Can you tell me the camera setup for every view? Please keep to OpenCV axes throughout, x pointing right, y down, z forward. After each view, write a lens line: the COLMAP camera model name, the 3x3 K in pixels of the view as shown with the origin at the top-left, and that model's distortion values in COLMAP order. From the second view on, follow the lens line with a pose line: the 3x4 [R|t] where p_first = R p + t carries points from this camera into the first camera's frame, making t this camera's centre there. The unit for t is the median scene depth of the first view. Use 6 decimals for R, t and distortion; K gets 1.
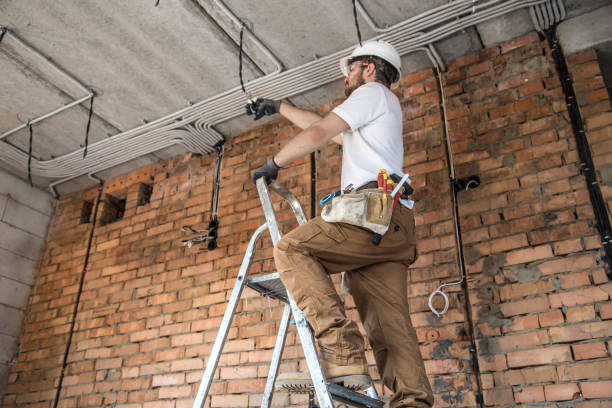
lens RADIAL K [[597.4, 0, 300.6], [0, 597.4, 200.5], [0, 0, 1]] dist [0.039666, 0.000000]
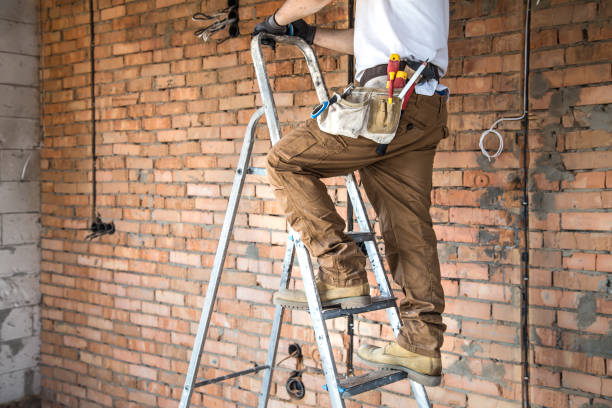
lens RADIAL K [[793.3, 0, 305.8], [0, 793.3, 201.6], [0, 0, 1]] dist [0.143921, 0.000000]
pose [[0.987979, -0.012067, -0.154120, 0.120285], [0.087343, 0.866149, 0.492095, -0.269866], [0.127552, -0.499640, 0.856790, -0.017460]]
